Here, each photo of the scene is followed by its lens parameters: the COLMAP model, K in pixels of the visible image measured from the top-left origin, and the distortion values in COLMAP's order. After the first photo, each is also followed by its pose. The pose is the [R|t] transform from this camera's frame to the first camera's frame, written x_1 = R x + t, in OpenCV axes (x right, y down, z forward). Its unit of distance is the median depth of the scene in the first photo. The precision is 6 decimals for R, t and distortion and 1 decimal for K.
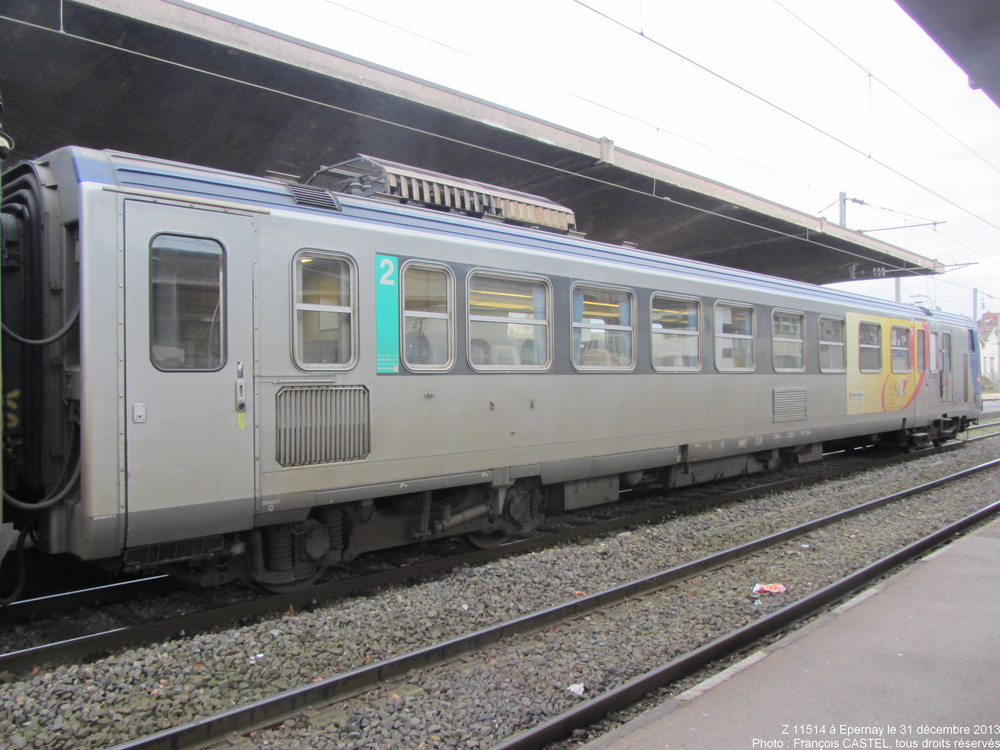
lens RADIAL K [[815.7, 0, 500.0], [0, 815.7, 375.0], [0, 0, 1]] dist [-0.019919, 0.000737]
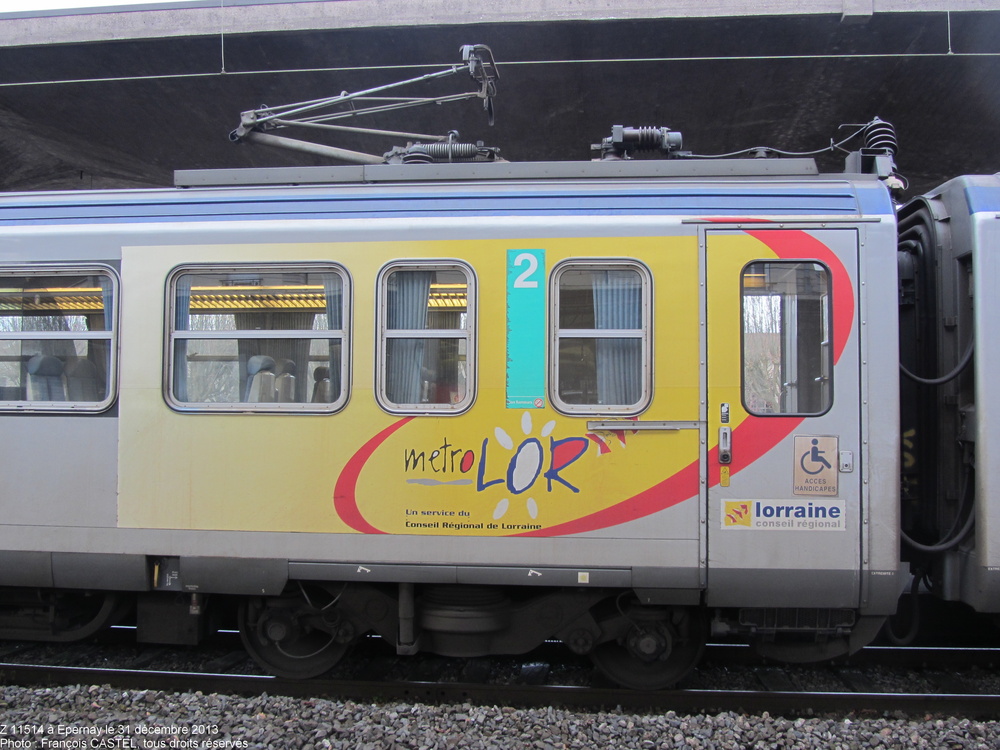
lens RADIAL K [[1044.2, 0, 500.0], [0, 1044.2, 375.0], [0, 0, 1]] dist [-0.067543, 0.005462]
pose [[0.613960, -0.015950, -0.789176, 0.090567], [-0.006781, 0.999652, -0.025479, -0.012329], [0.789308, 0.020995, 0.613638, -0.174311]]
